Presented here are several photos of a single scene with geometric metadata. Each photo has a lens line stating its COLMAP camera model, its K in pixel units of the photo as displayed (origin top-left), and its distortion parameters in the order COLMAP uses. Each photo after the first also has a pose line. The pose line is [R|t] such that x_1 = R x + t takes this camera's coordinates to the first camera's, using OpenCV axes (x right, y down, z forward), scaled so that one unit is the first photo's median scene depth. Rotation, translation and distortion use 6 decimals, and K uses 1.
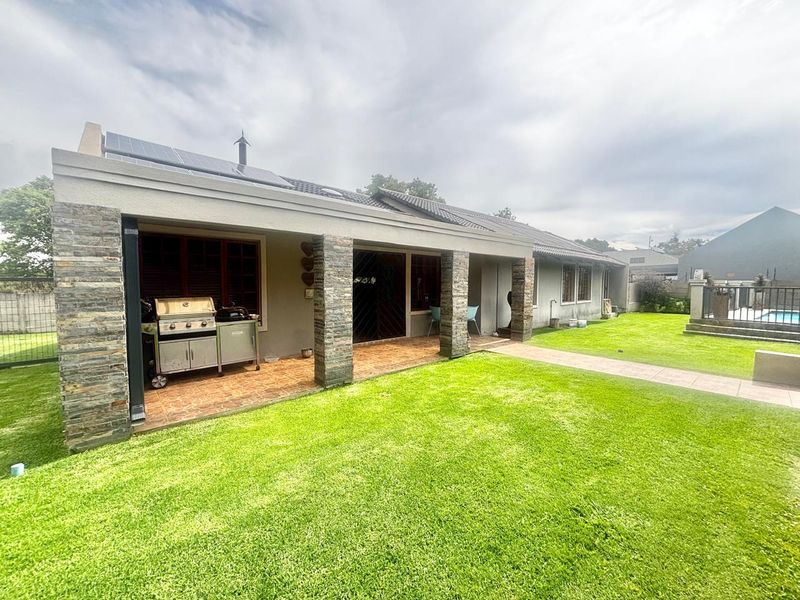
lens RADIAL K [[320.1, 0, 400.8], [0, 320.1, 299.7], [0, 0, 1]] dist [-0.001182, -0.000097]
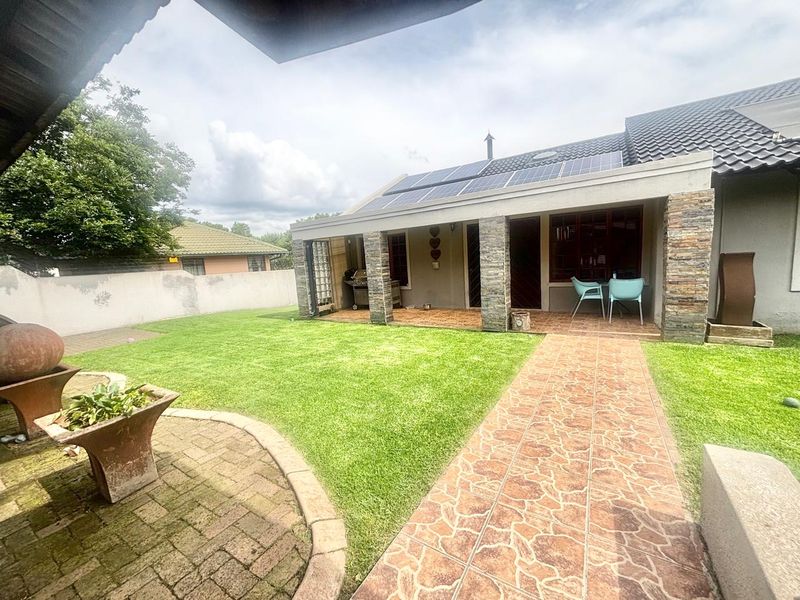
lens RADIAL K [[325.1, 0, 403.7], [0, 325.1, 300.6], [0, 0, 1]] dist [-0.000923, -0.000069]
pose [[0.277004, 0.095312, -0.956130, 1.053265], [0.012605, 0.994622, 0.102801, -0.014142], [0.960786, -0.040528, 0.274313, 0.498407]]
